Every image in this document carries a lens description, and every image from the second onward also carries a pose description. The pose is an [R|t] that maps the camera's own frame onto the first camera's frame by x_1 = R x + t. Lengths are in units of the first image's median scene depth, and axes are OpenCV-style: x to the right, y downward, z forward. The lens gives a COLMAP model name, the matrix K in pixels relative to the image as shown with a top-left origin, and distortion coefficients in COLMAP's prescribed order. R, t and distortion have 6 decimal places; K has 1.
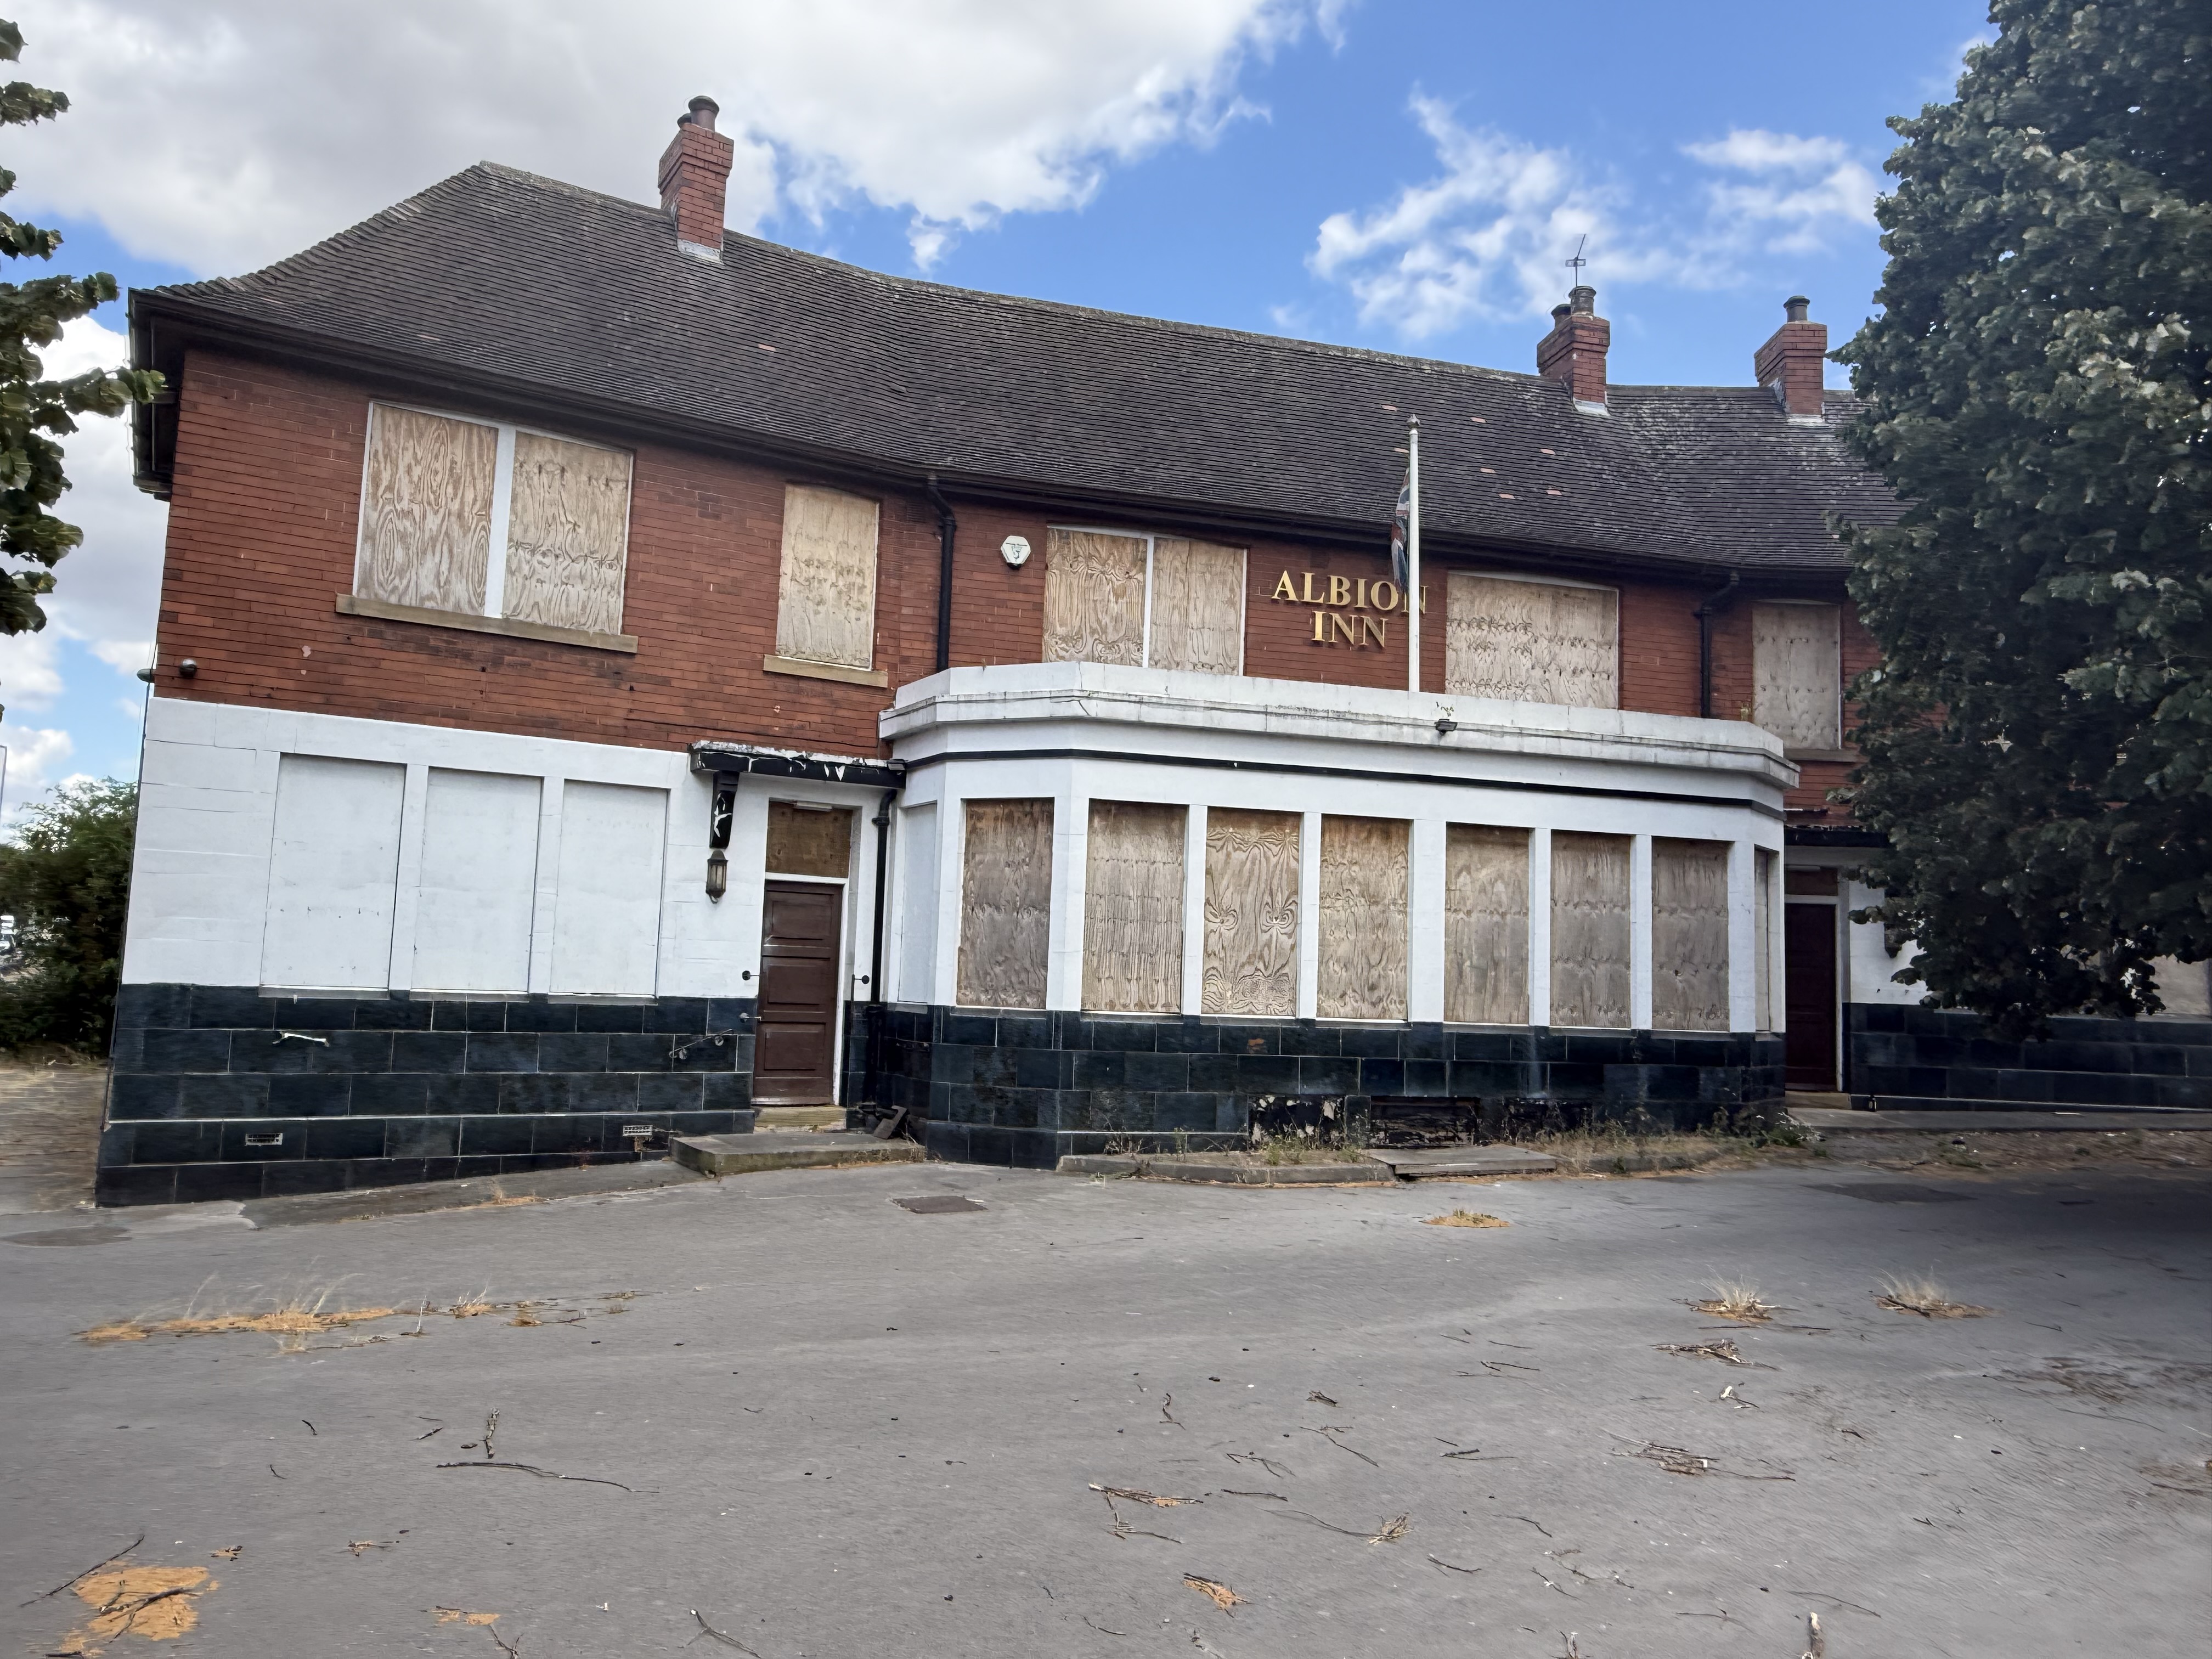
lens RADIAL K [[1225.5, 0, 1106.0], [0, 1225.5, 829.5], [0, 0, 1]] dist [0.003618, 0.000109]
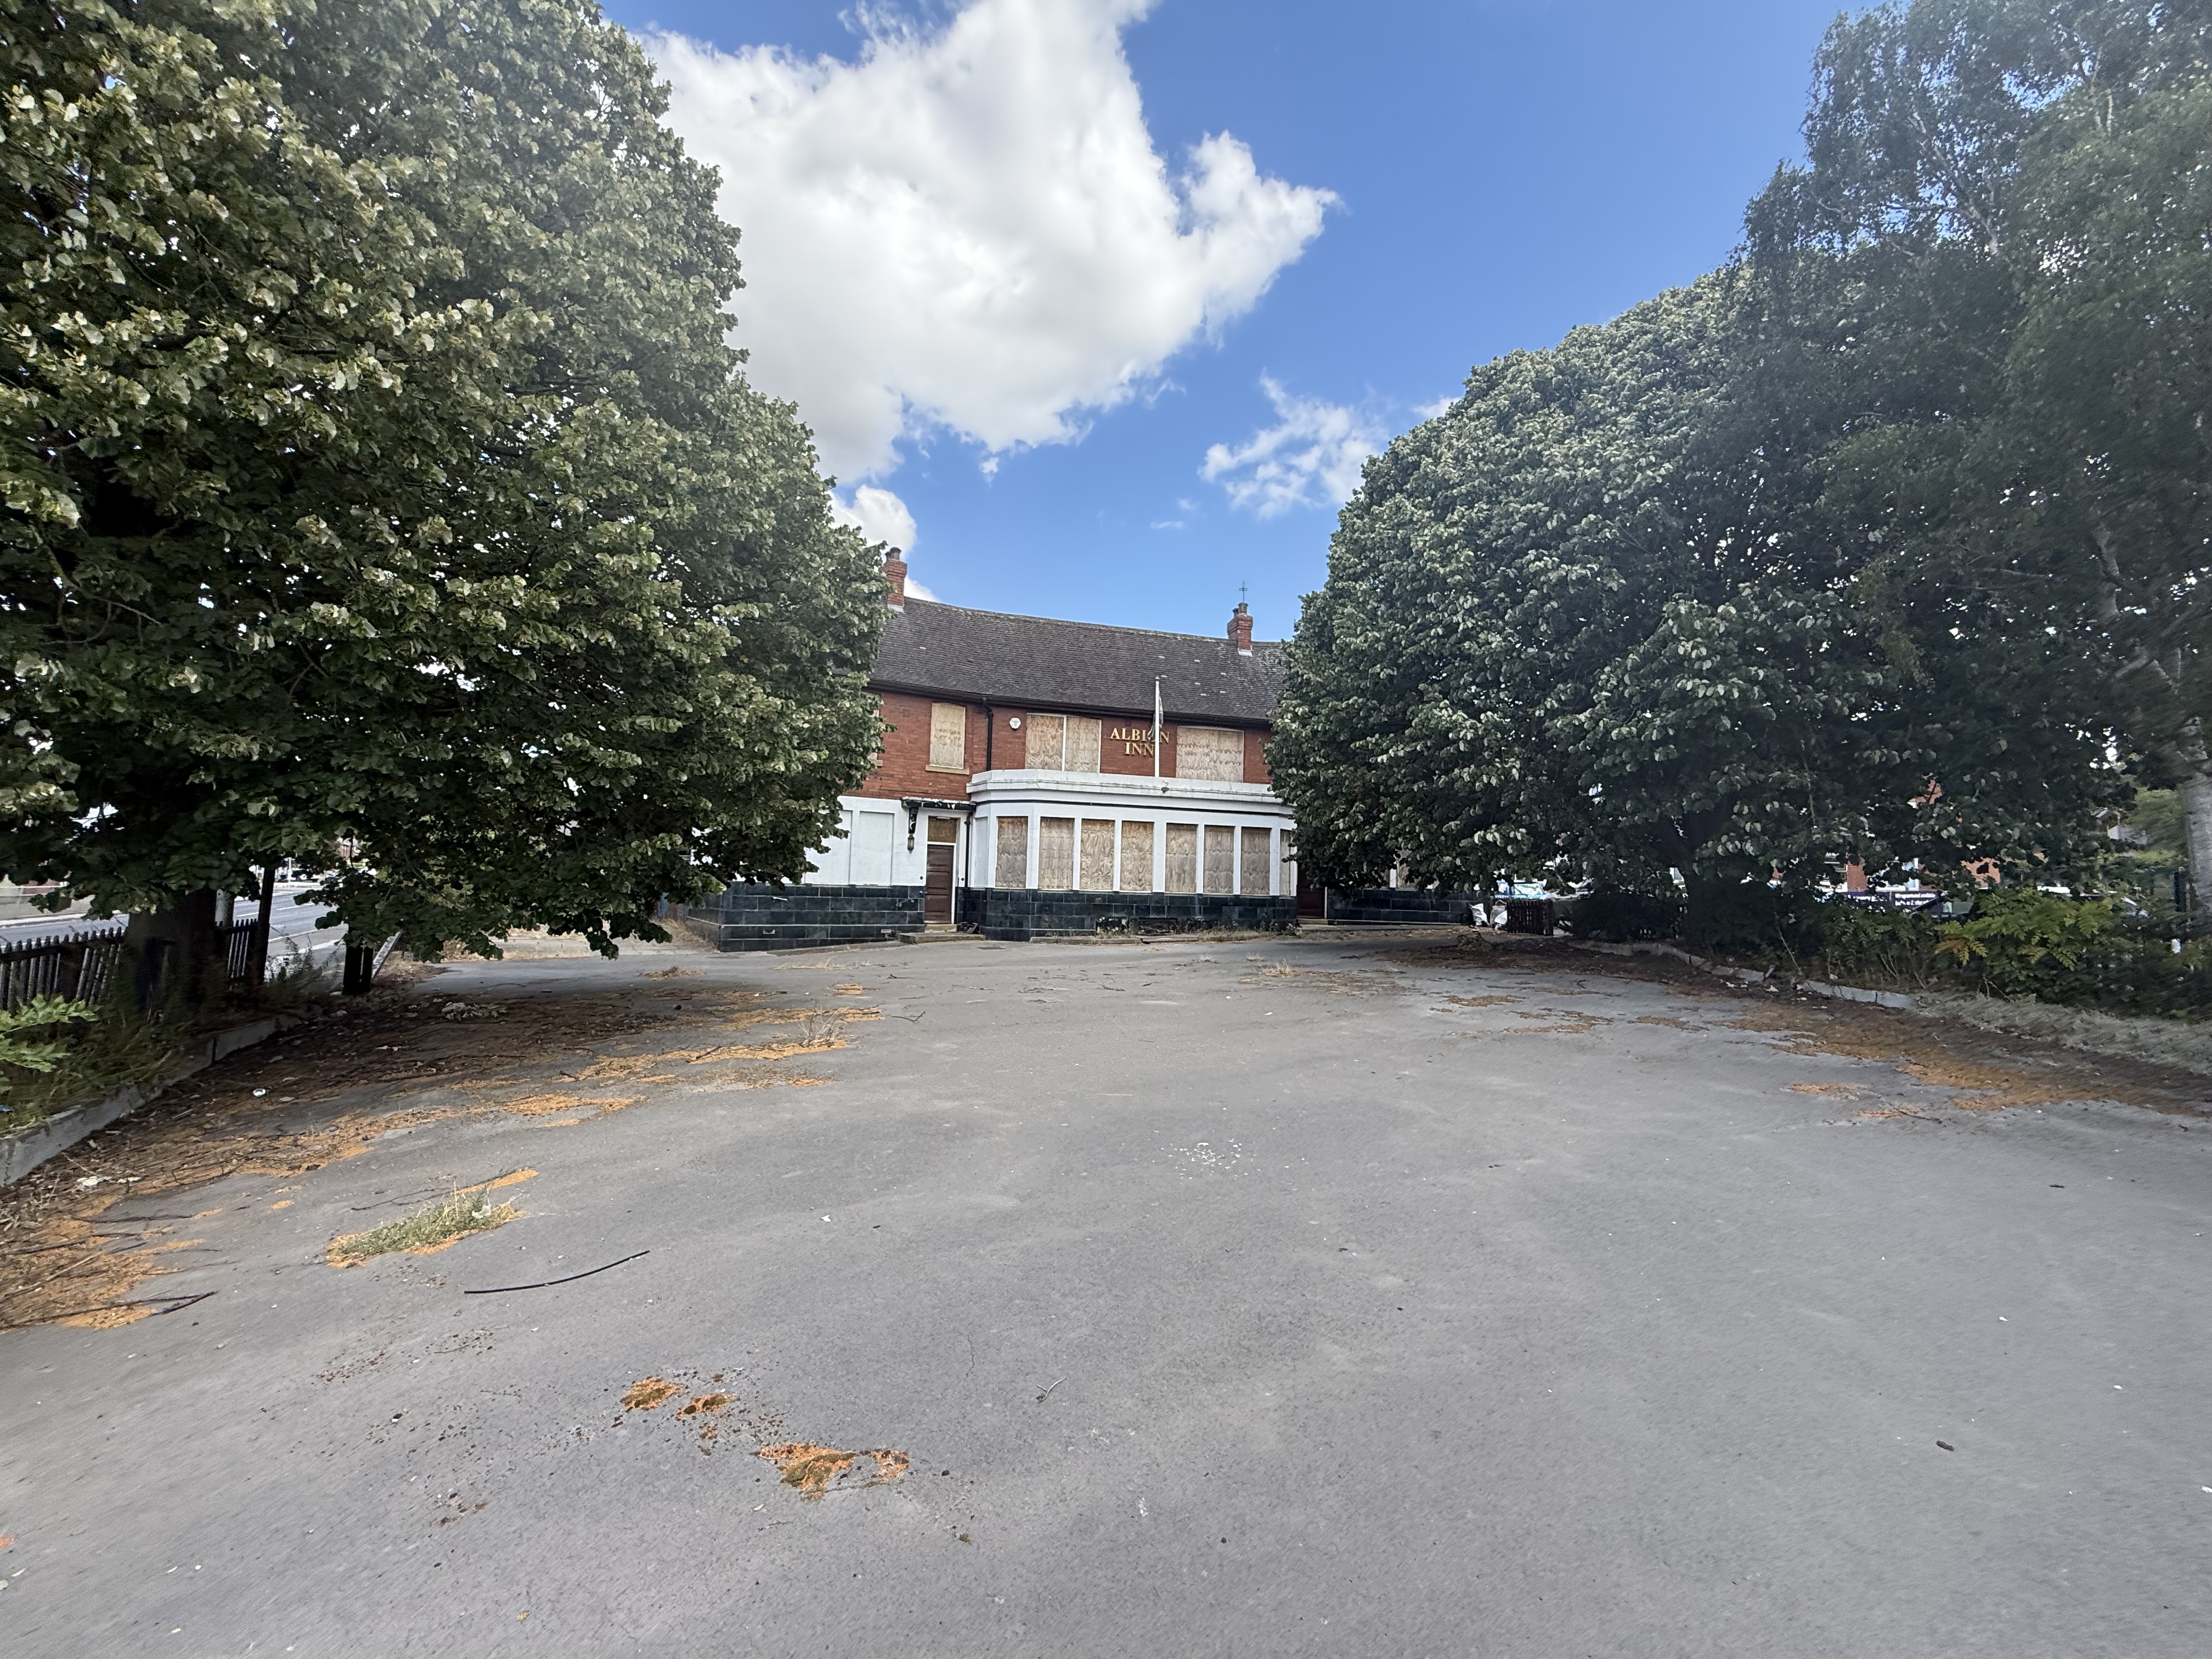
lens RADIAL K [[881.0, 0, 1106.0], [0, 881.0, 829.5], [0, 0, 1]] dist [-0.000247, -0.000008]
pose [[0.999907, -0.008001, -0.011002, 0.158769], [0.008491, 0.998939, 0.045256, -0.082972], [0.010628, -0.045345, 0.998915, -1.038163]]
